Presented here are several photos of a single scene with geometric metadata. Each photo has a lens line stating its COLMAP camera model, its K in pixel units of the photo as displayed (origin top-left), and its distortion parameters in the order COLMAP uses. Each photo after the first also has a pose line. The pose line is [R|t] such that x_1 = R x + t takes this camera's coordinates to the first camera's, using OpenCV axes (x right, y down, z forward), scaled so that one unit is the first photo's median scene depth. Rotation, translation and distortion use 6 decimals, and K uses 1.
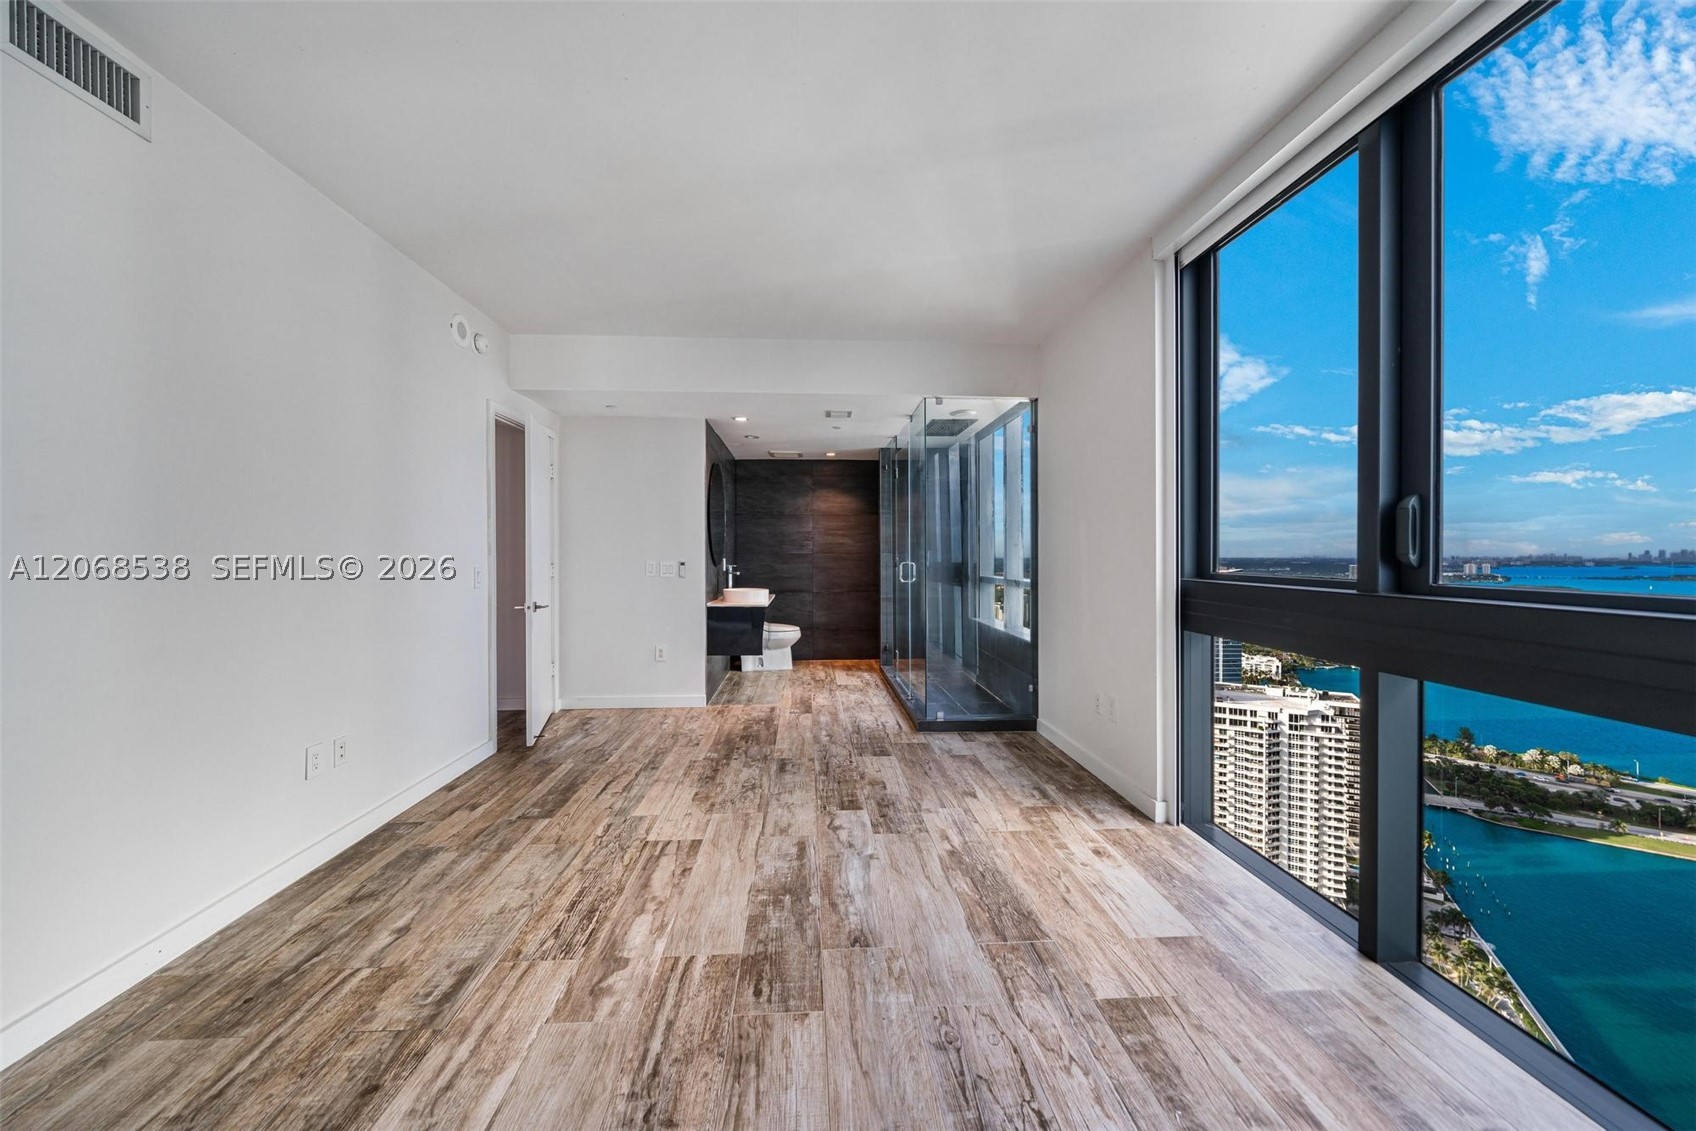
lens RADIAL K [[594.0, 0, 840.3], [0, 594.0, 558.2], [0, 0, 1]] dist [-0.003330, -0.000129]
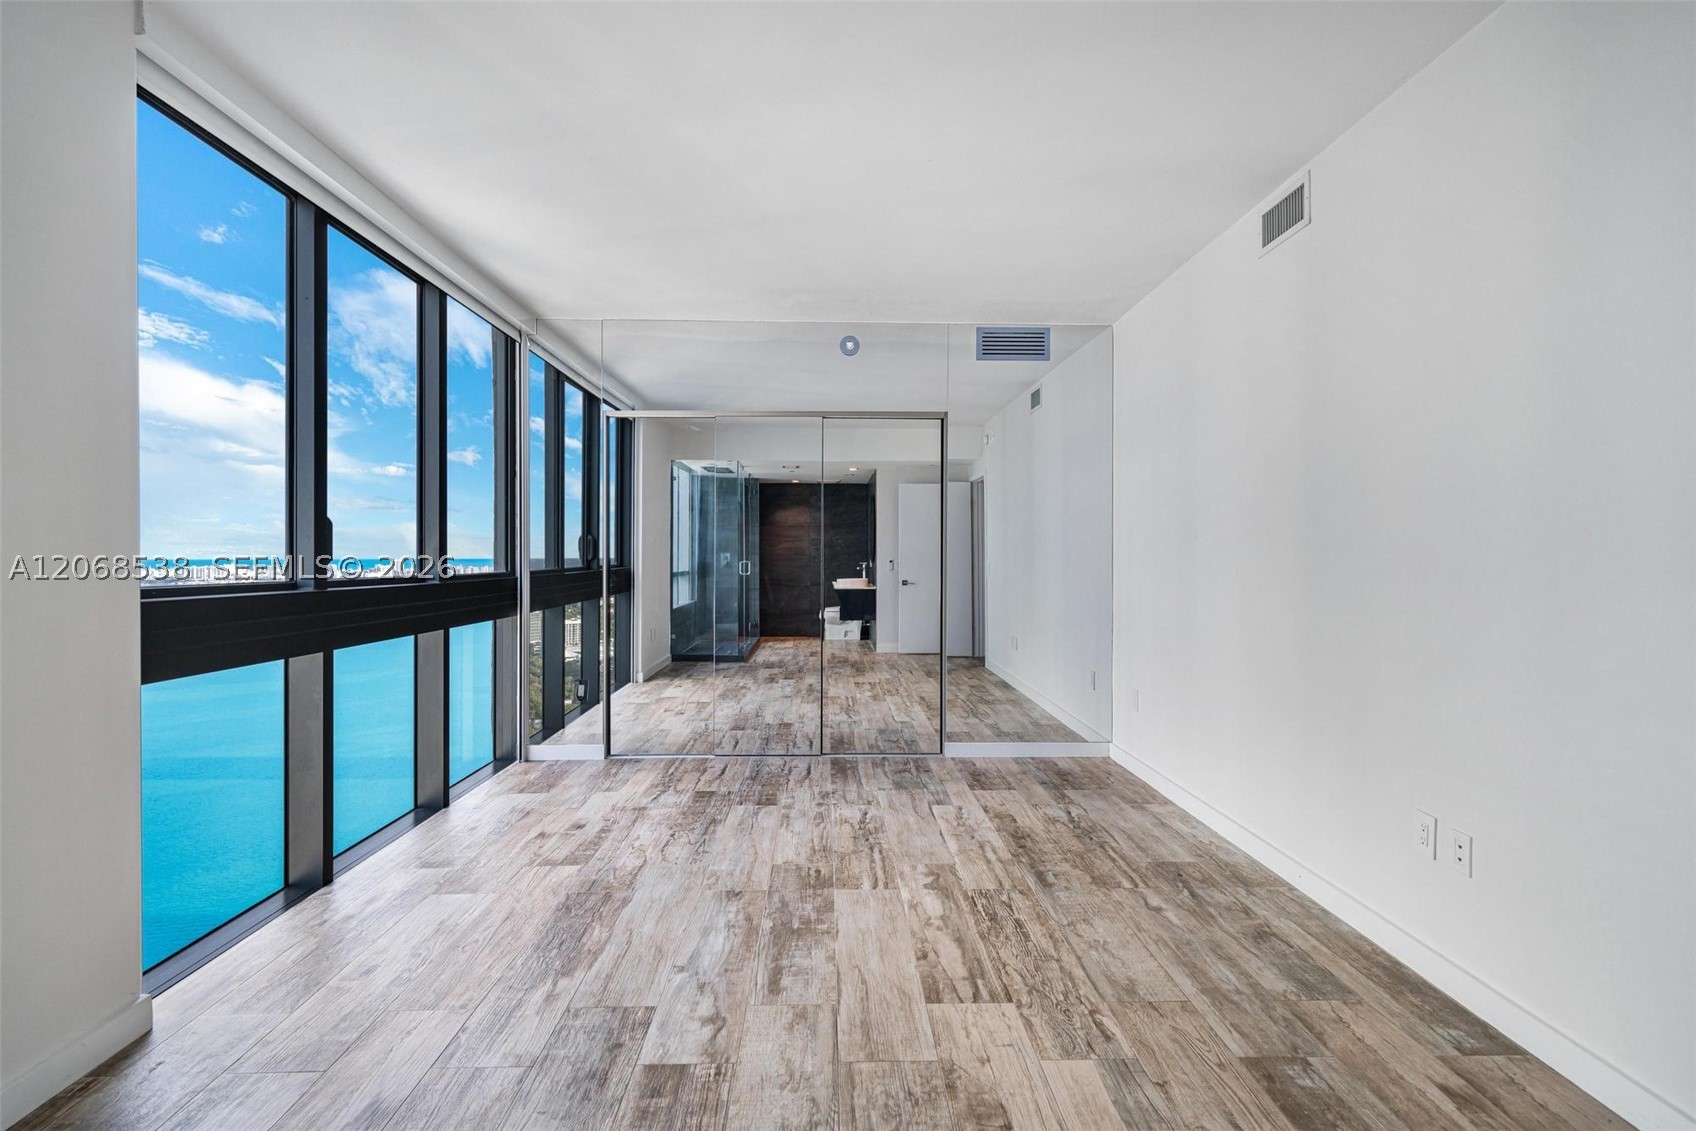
lens RADIAL K [[793.3, 0, 842.7], [0, 793.3, 557.8], [0, 0, 1]] dist [0.001960, 0.000773]
pose [[-0.999326, 0.001101, 0.036695, -0.137904], [0.001520, 0.999934, 0.011401, -0.013963], [-0.036680, 0.011449, -0.999261, 1.474637]]
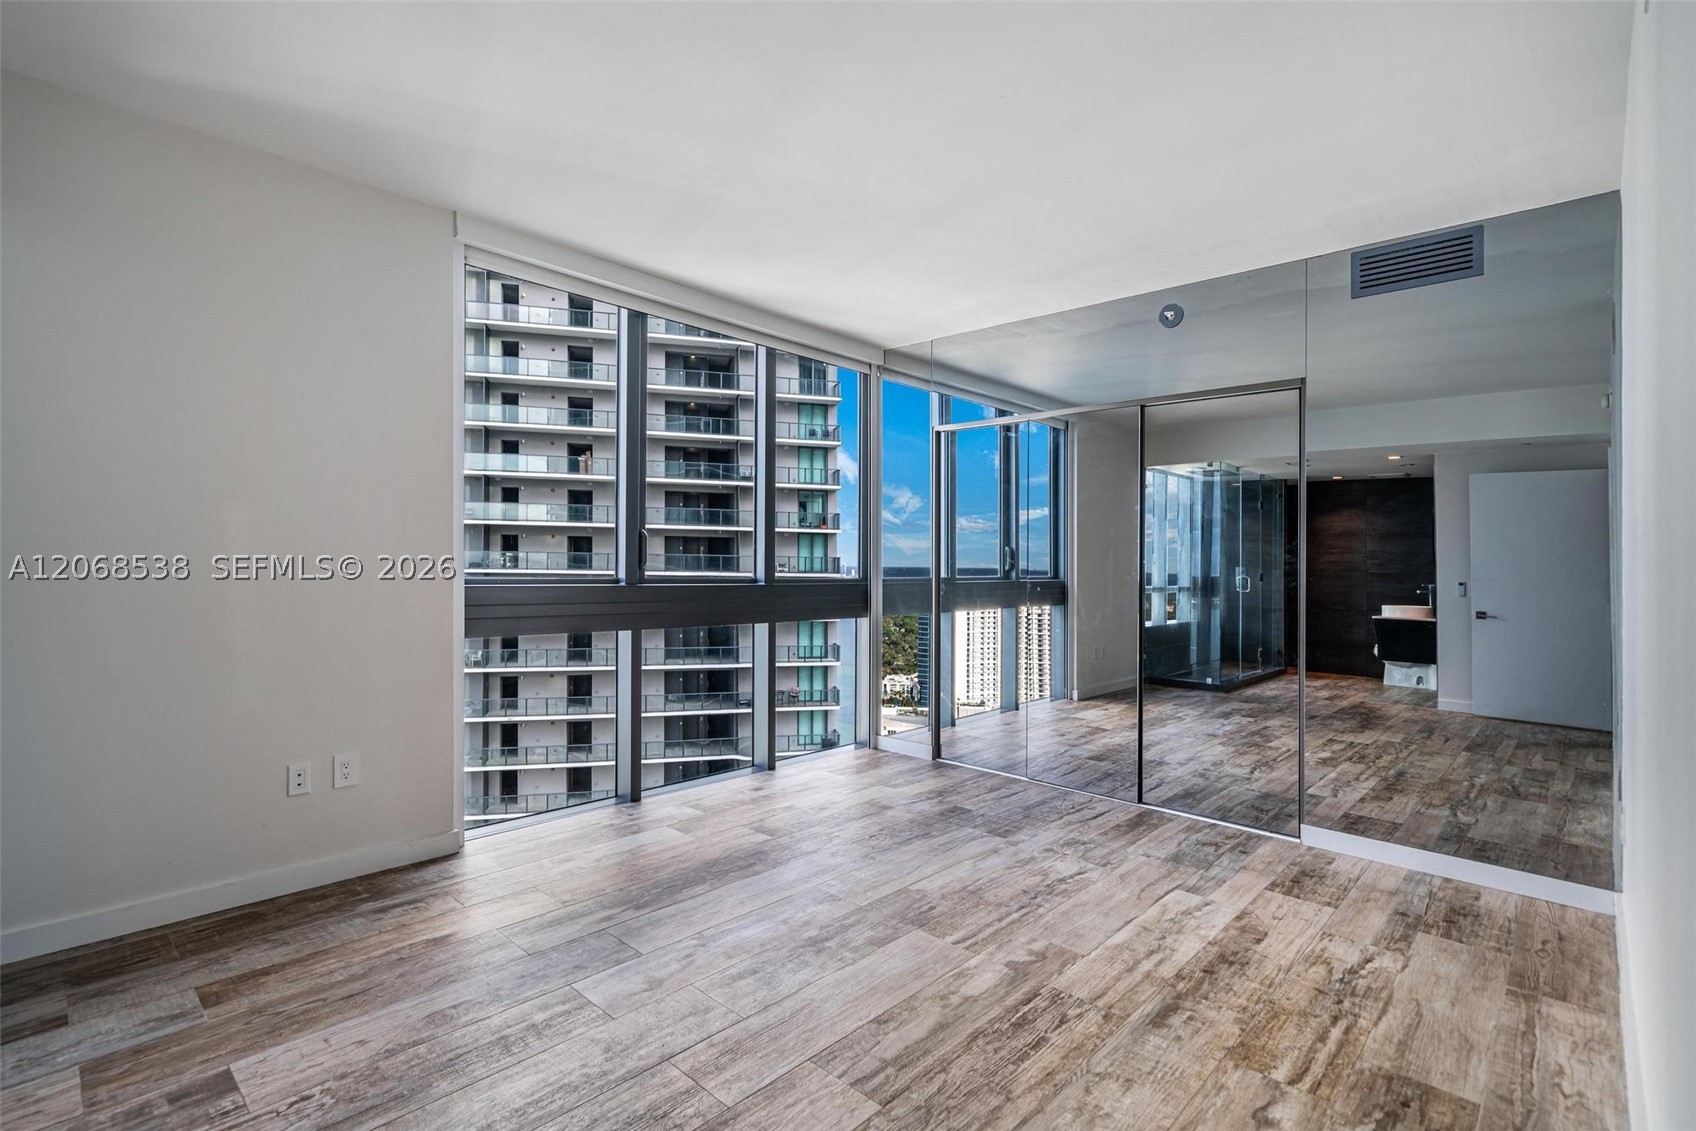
lens RADIAL K [[793.3, 0, 842.7], [0, 793.3, 557.8], [0, 0, 1]] dist [0.001960, 0.000773]
pose [[-0.686567, -0.004606, 0.727052, -0.645299], [-0.009894, 0.999947, -0.003008, -0.008955], [-0.726999, -0.009259, -0.686576, 1.200239]]
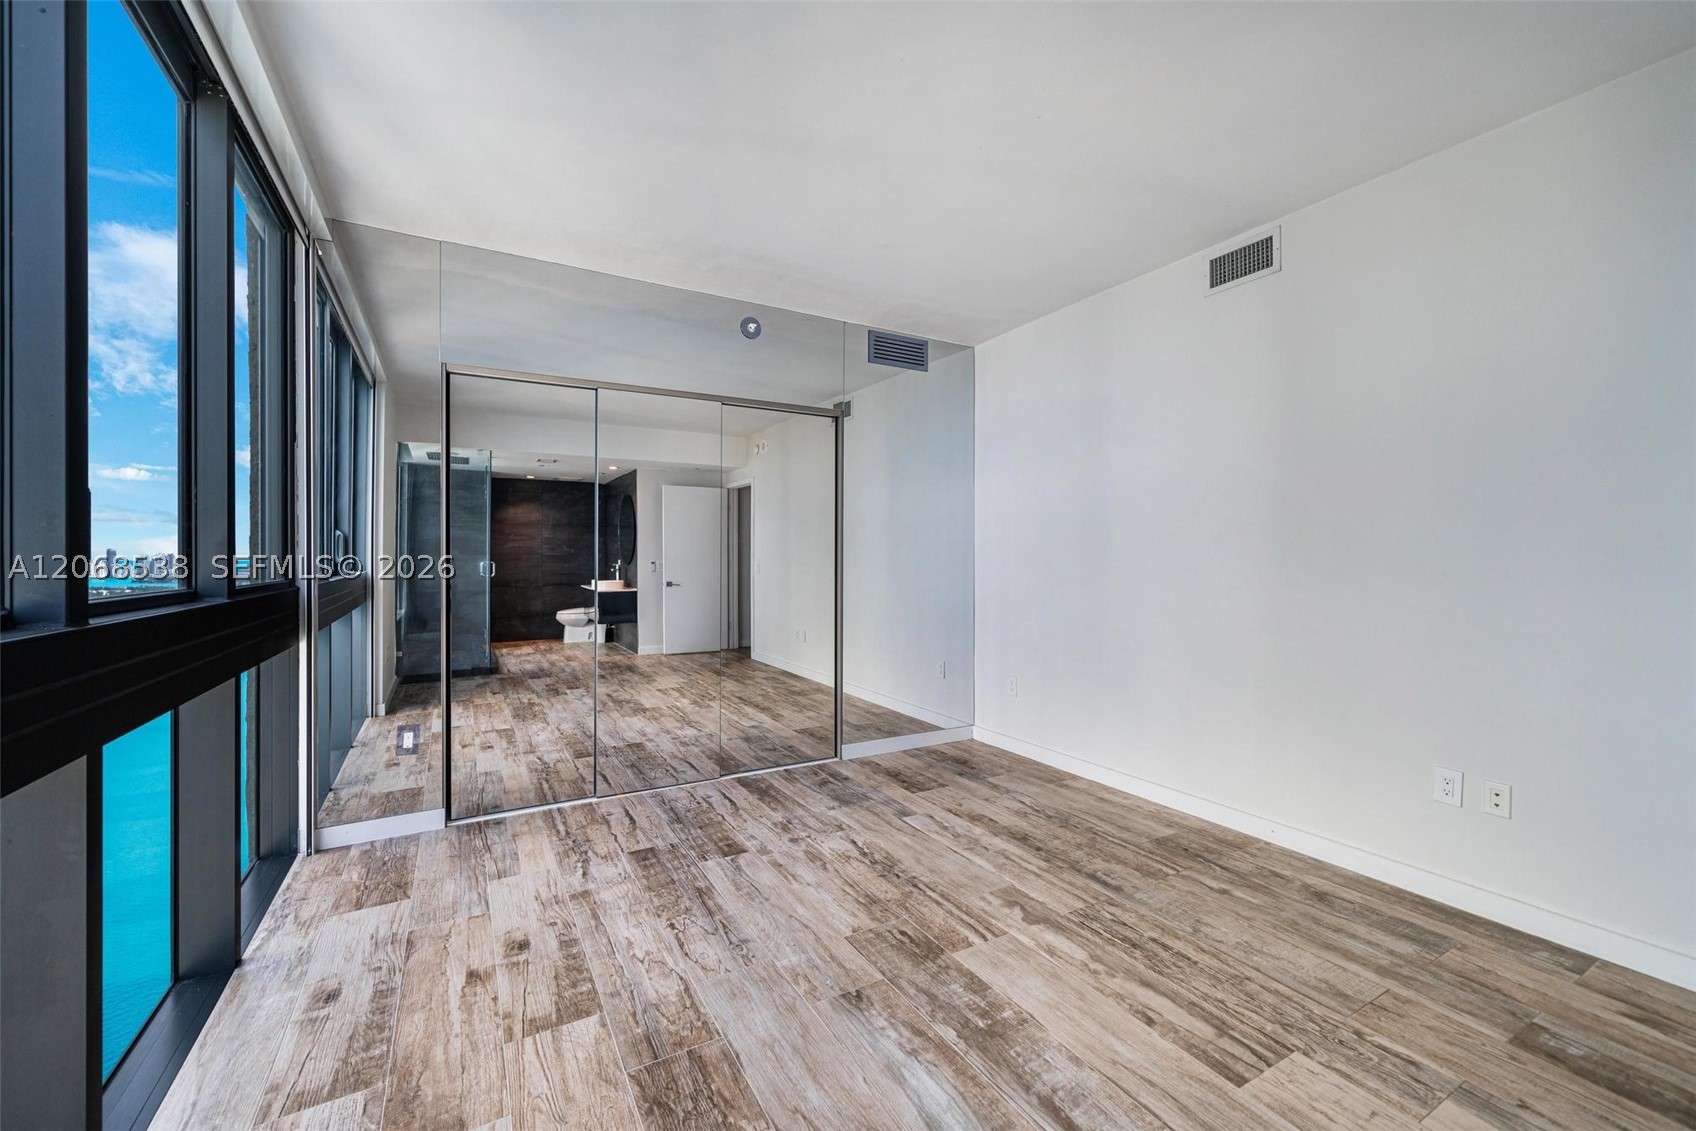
lens RADIAL K [[682.3, 0, 842.6], [0, 682.3, 556.3], [0, 0, 1]] dist [-0.000077, 0.000168]
pose [[-0.897269, 0.001861, -0.441480, 0.288898], [-0.002385, 0.999956, 0.009062, -0.010849], [0.441477, 0.009184, -0.897225, 1.107198]]
